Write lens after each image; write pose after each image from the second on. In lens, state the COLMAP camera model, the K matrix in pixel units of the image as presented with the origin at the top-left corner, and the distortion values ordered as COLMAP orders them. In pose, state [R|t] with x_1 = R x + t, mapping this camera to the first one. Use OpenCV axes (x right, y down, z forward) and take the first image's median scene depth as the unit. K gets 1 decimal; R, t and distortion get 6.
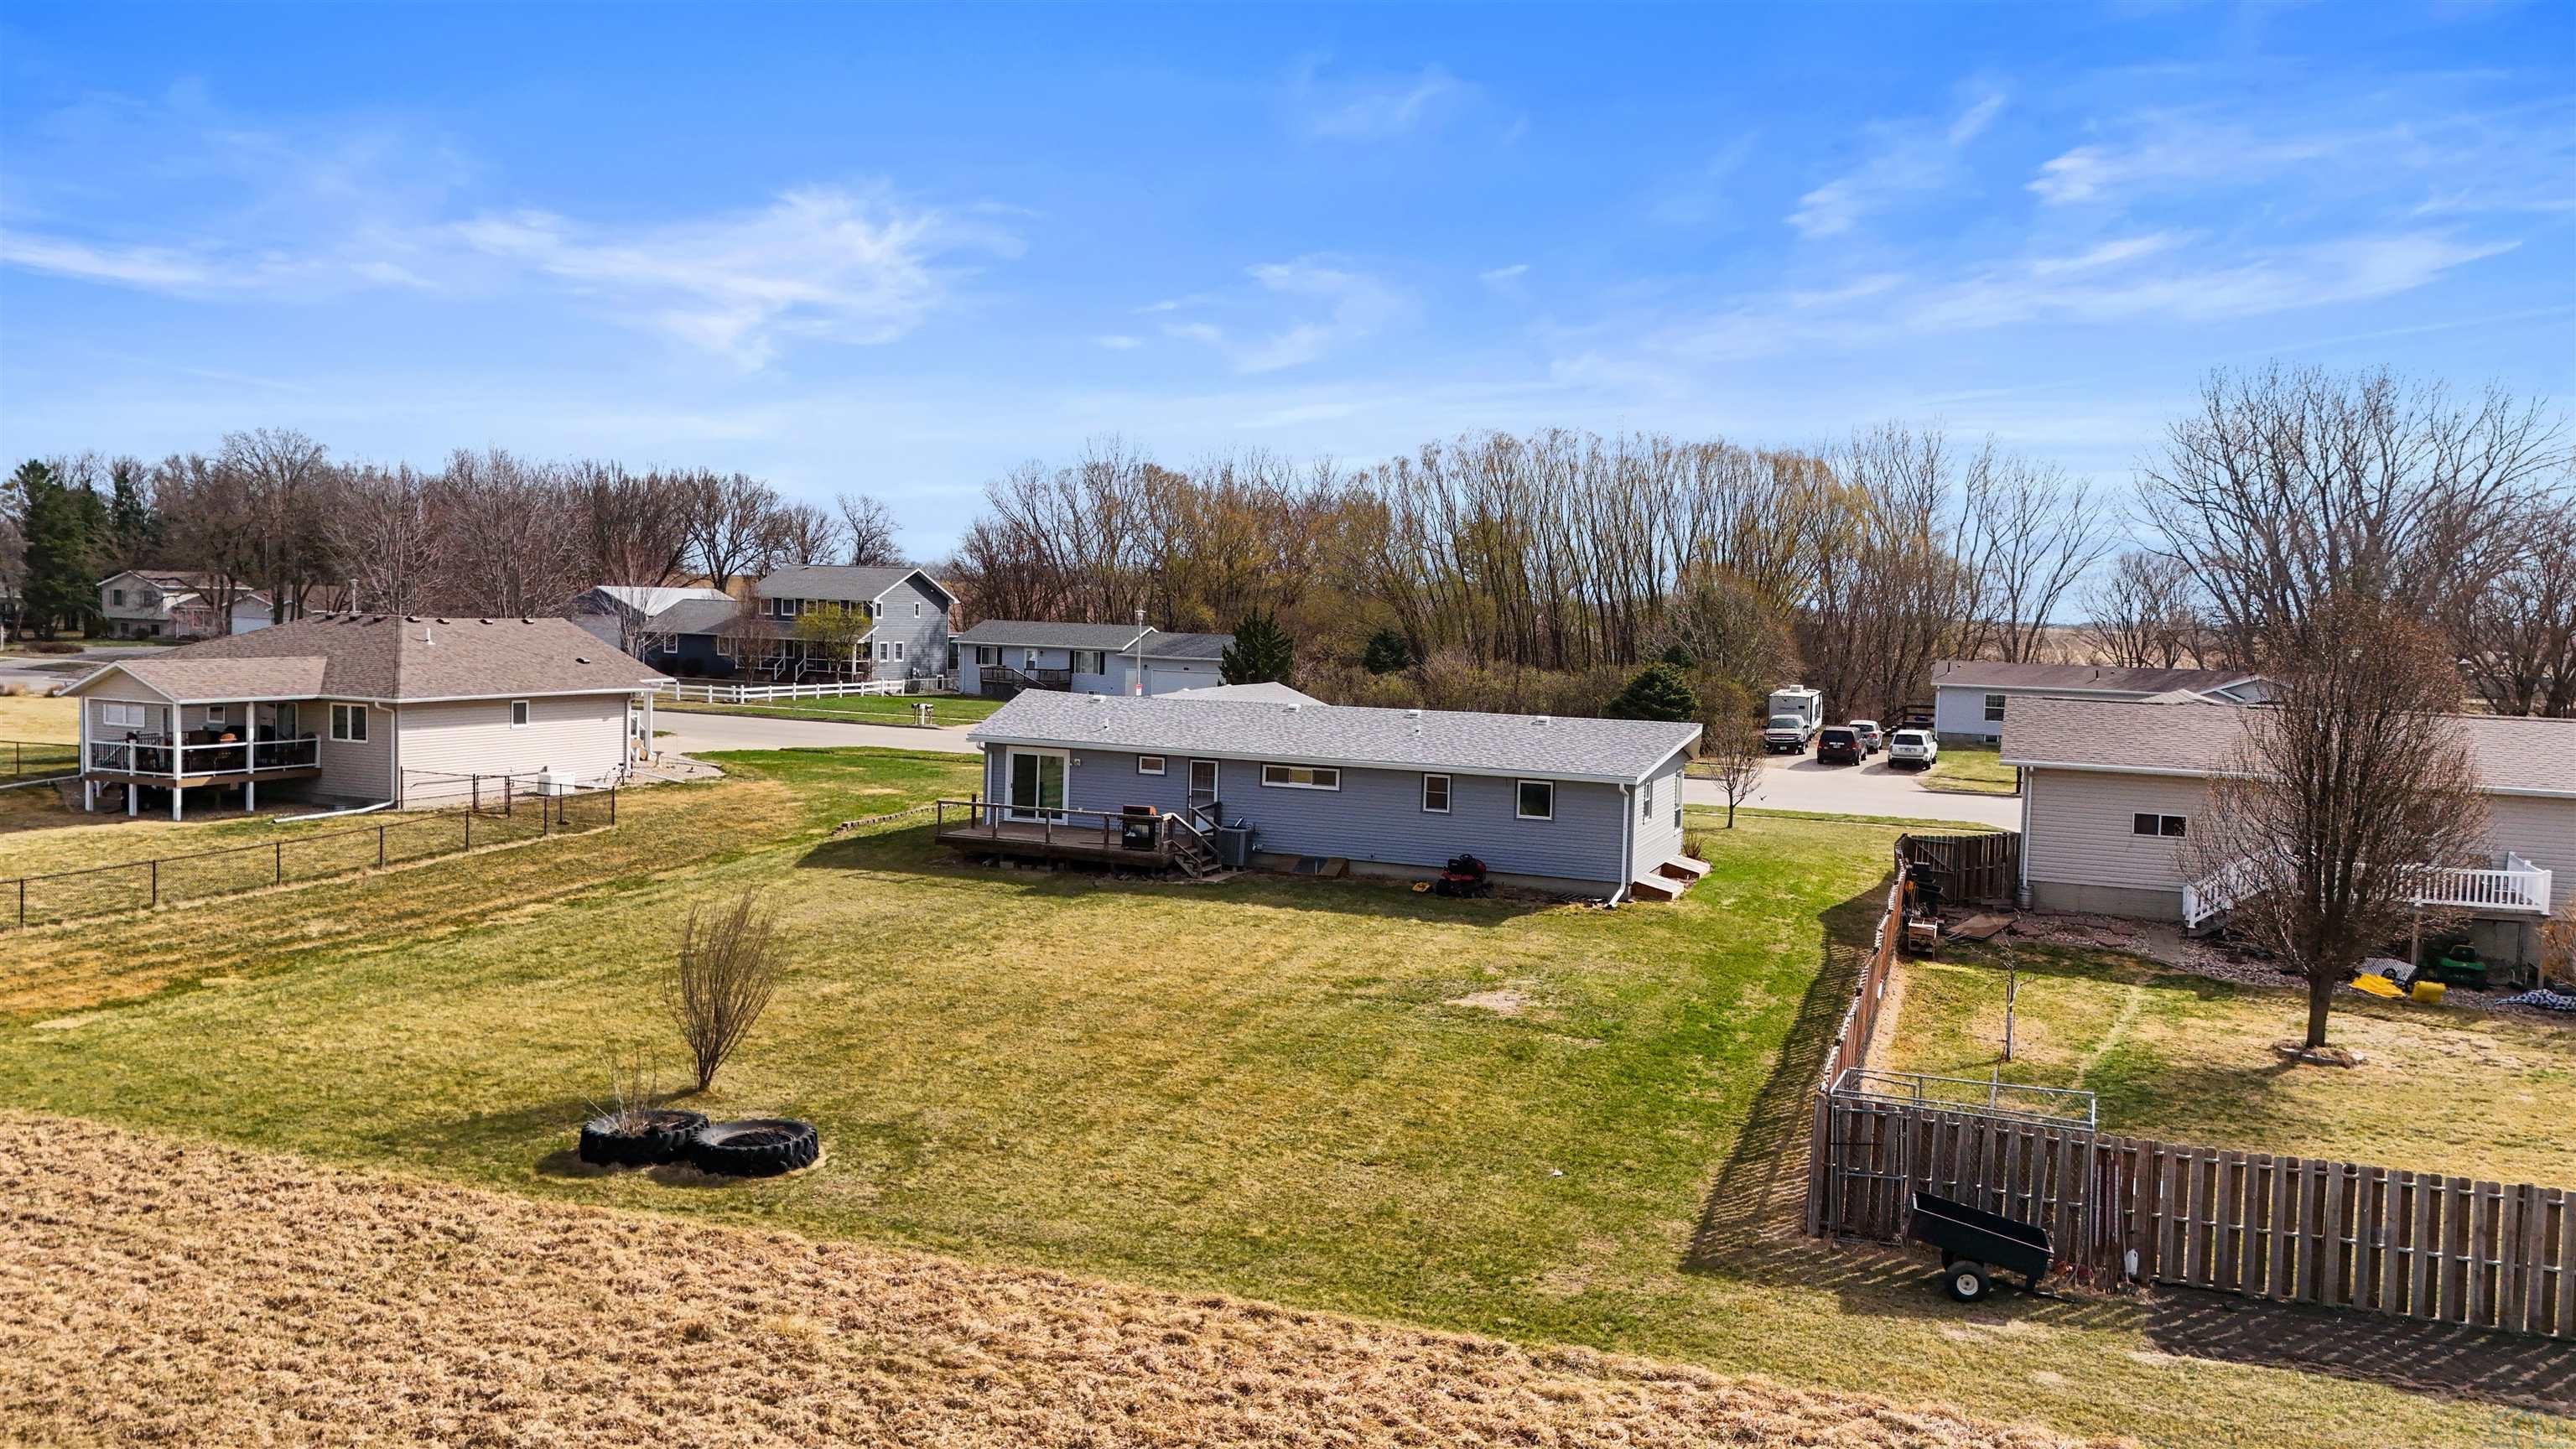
lens RADIAL K [[1872.6, 0, 1335.1], [0, 1872.6, 722.9], [0, 0, 1]] dist [0.041070, -0.005942]
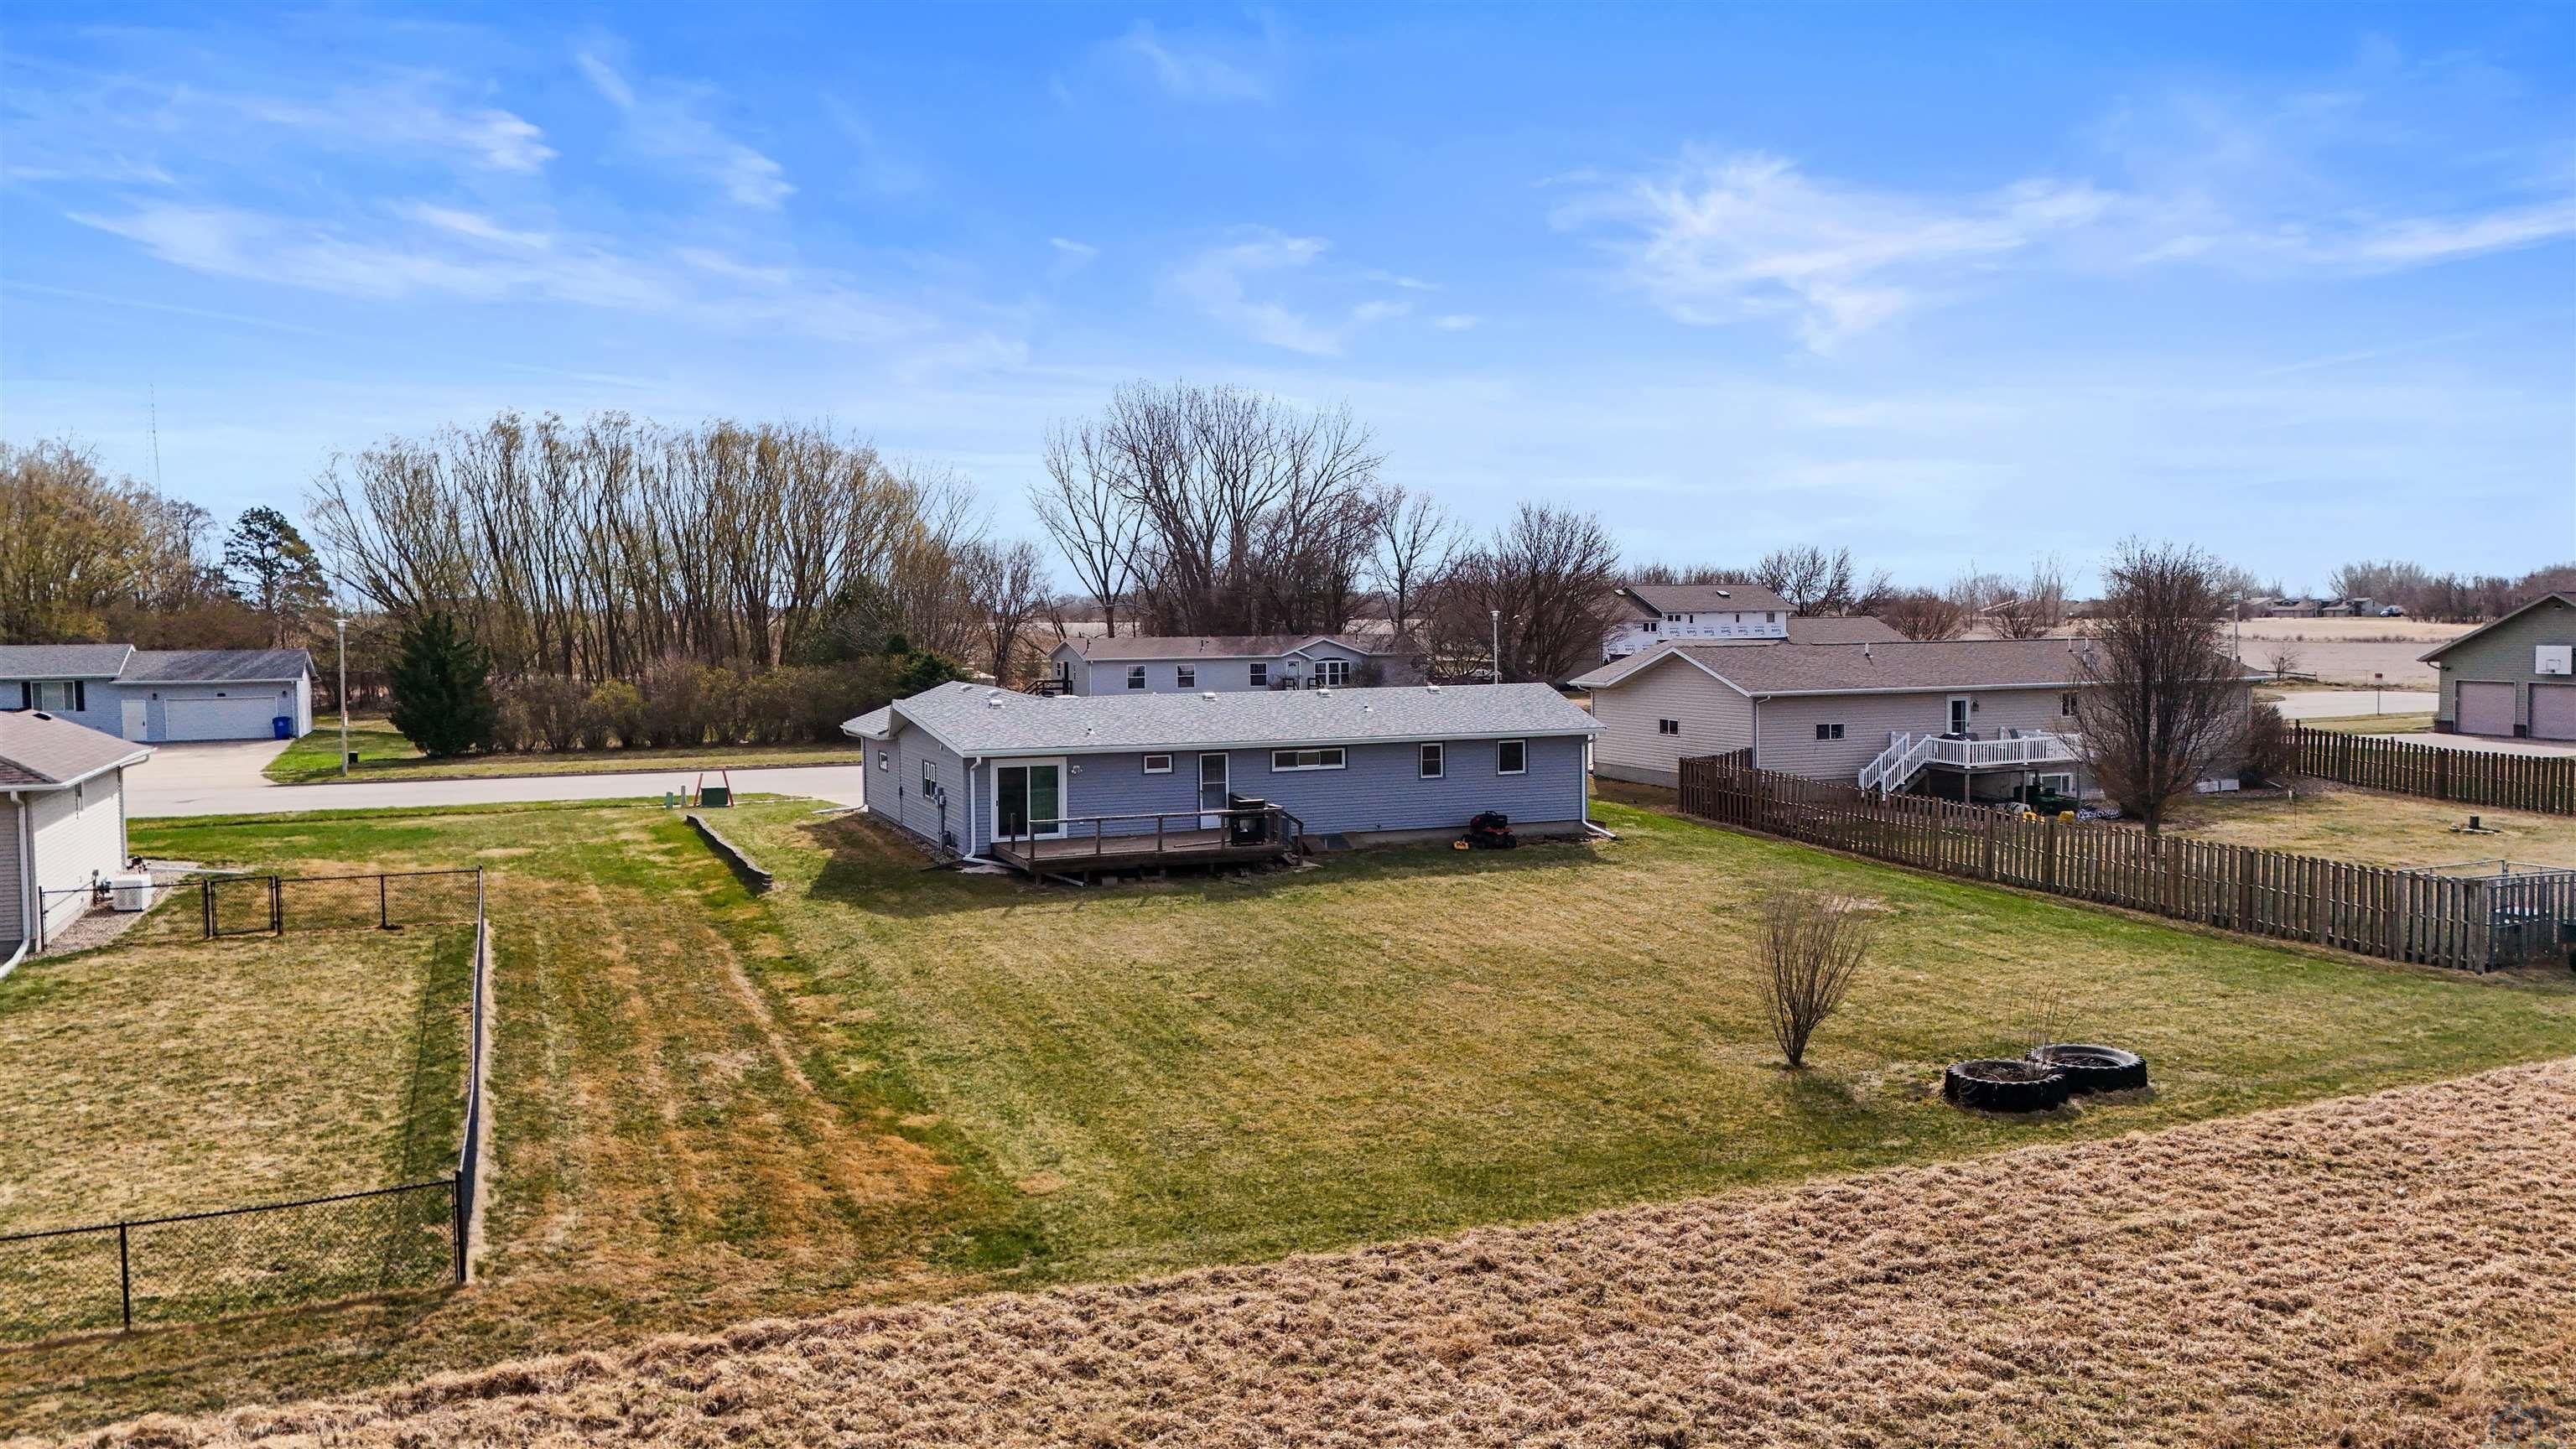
lens RADIAL K [[1872.6, 0, 1335.1], [0, 1872.6, 722.9], [0, 0, 1]] dist [0.041070, -0.005942]
pose [[0.729312, -0.080447, 0.679435, -0.697275], [0.076464, 0.996426, 0.035903, -0.025960], [-0.679895, 0.025767, 0.732856, 0.245665]]
